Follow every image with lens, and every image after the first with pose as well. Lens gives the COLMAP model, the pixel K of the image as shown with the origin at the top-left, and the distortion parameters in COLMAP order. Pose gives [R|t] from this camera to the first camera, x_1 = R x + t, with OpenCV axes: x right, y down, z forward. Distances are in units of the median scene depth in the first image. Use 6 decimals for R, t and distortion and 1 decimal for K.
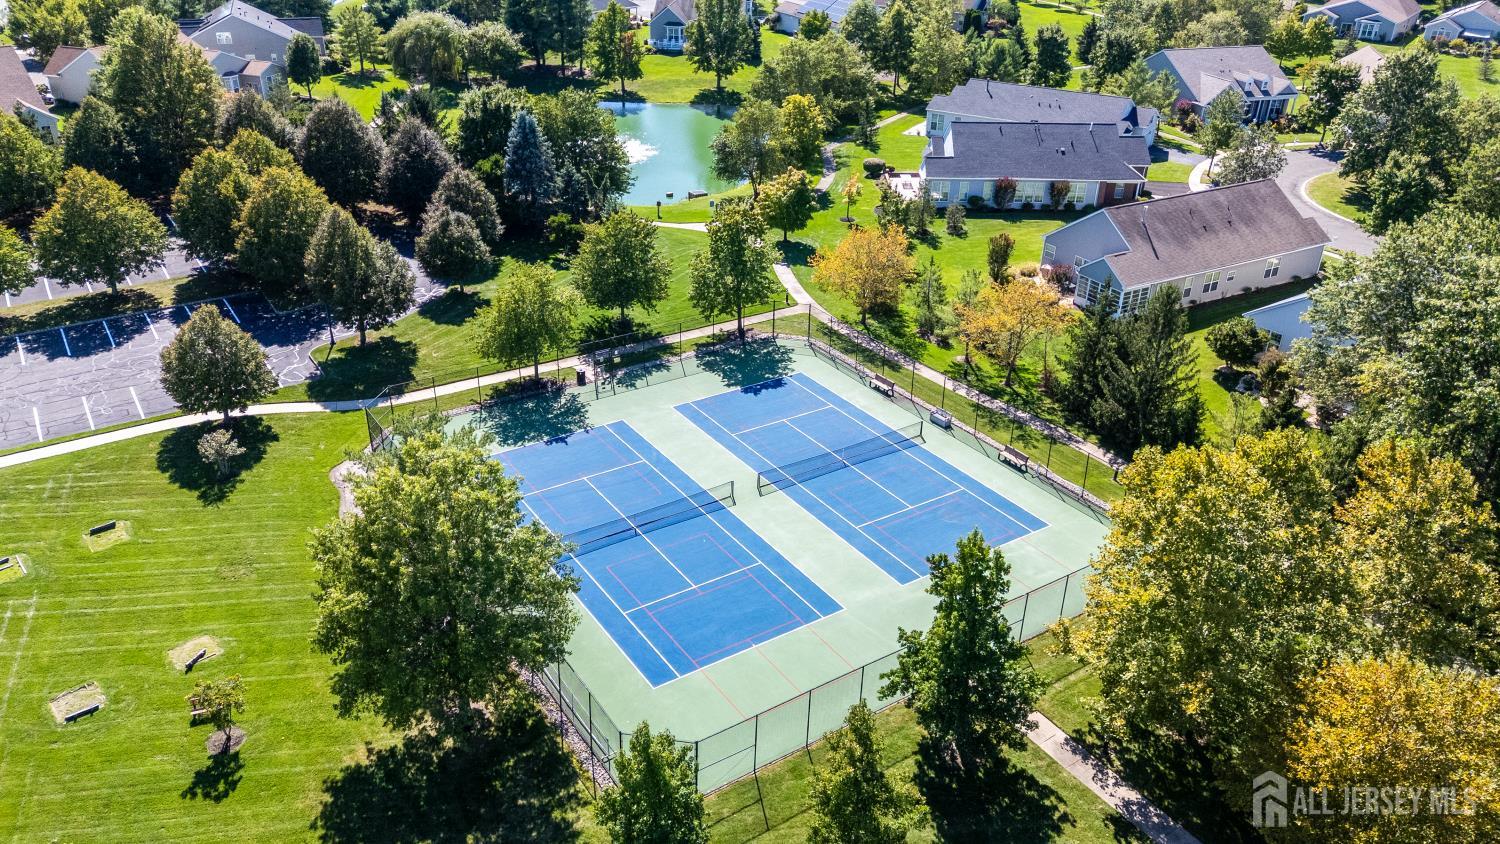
lens RADIAL K [[1131.5, 0, 750.0], [0, 1131.5, 422.0], [0, 0, 1]] dist [0.049244, -0.002894]
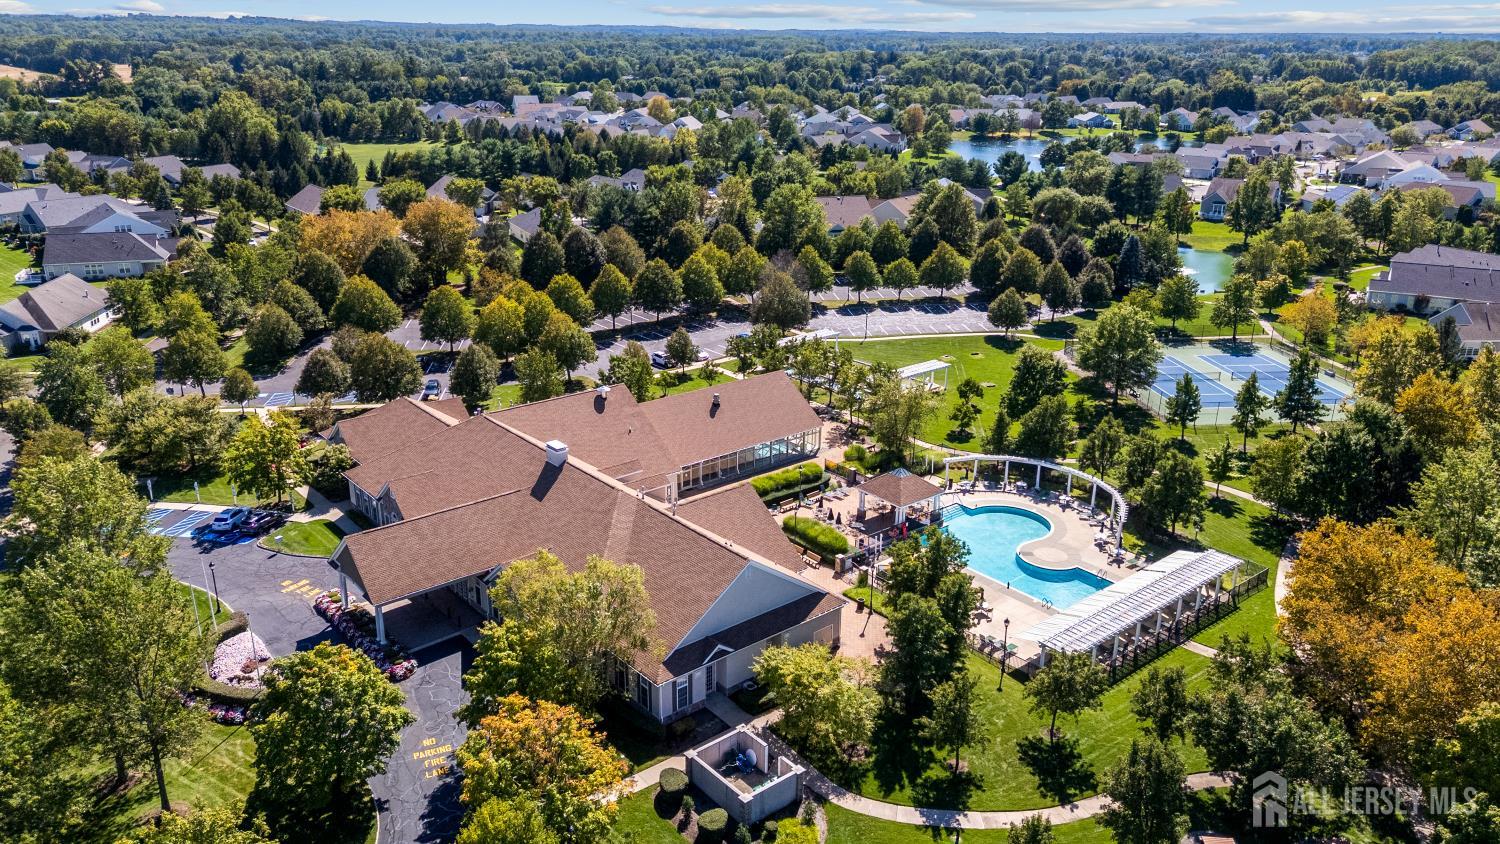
lens RADIAL K [[1131.5, 0, 750.0], [0, 1131.5, 422.0], [0, 0, 1]] dist [0.049244, -0.002894]
pose [[0.901929, 0.134582, -0.410379, 0.038095], [-0.194700, 0.974876, -0.108205, 0.253026], [0.385506, 0.177494, 0.905473, -0.646011]]
